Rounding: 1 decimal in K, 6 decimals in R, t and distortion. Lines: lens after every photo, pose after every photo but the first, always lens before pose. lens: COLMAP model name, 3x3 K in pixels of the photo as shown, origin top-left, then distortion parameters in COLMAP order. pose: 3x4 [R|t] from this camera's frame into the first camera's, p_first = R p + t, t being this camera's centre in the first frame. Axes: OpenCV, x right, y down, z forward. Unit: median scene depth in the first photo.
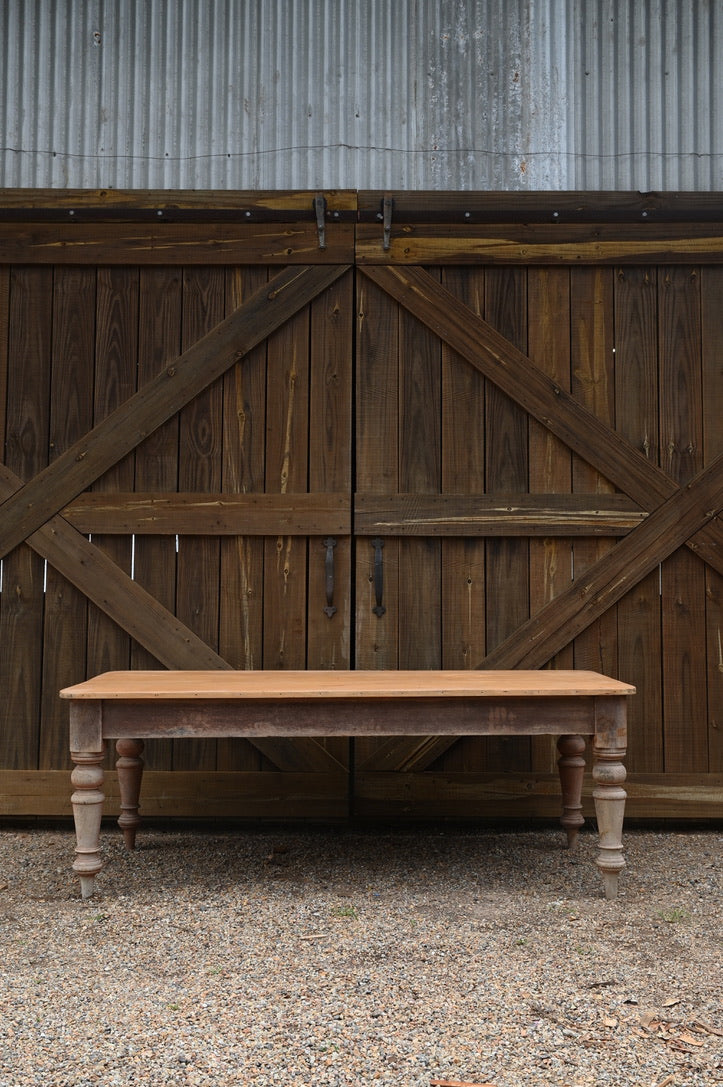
lens RADIAL K [[1270.4, 0, 350.4], [0, 1270.4, 545.0], [0, 0, 1]] dist [0.023030, 0.000000]
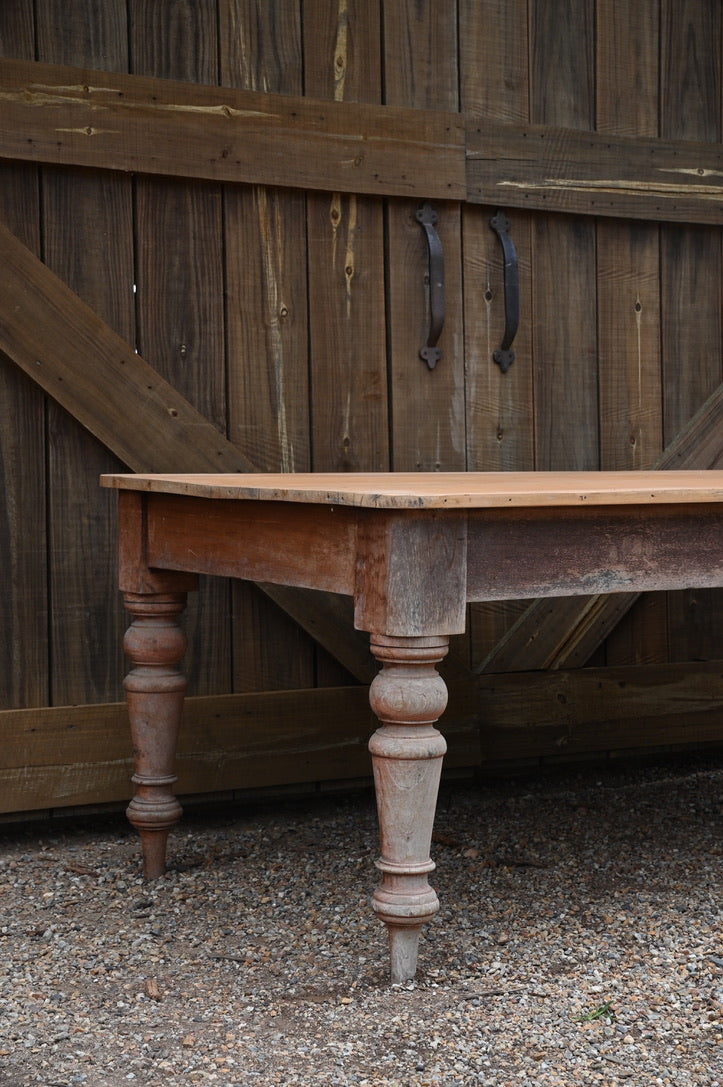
lens RADIAL K [[1986.1, 0, 359.5], [0, 1986.1, 536.1], [0, 0, 1]] dist [0.245423, 0.000000]
pose [[0.832147, -0.021350, 0.554143, -0.464798], [-0.024642, 0.996848, 0.075411, 0.063525], [-0.554007, -0.076408, 0.828998, 0.369260]]
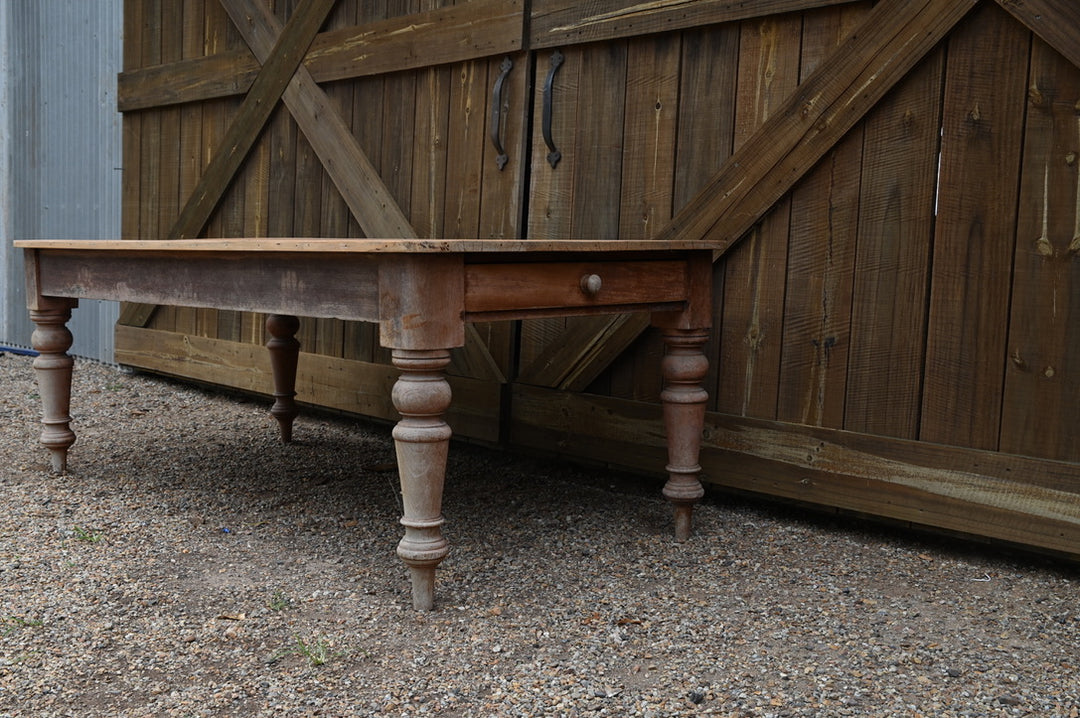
lens RADIAL K [[1189.2, 0, 521.2], [0, 1189.2, 360.9], [0, 0, 1]] dist [0.011751, 0.000000]
pose [[0.688312, 0.080829, -0.720897, 0.485343], [0.018422, 0.991505, 0.128760, 0.077089], [0.725180, -0.101908, 0.680976, 0.533966]]
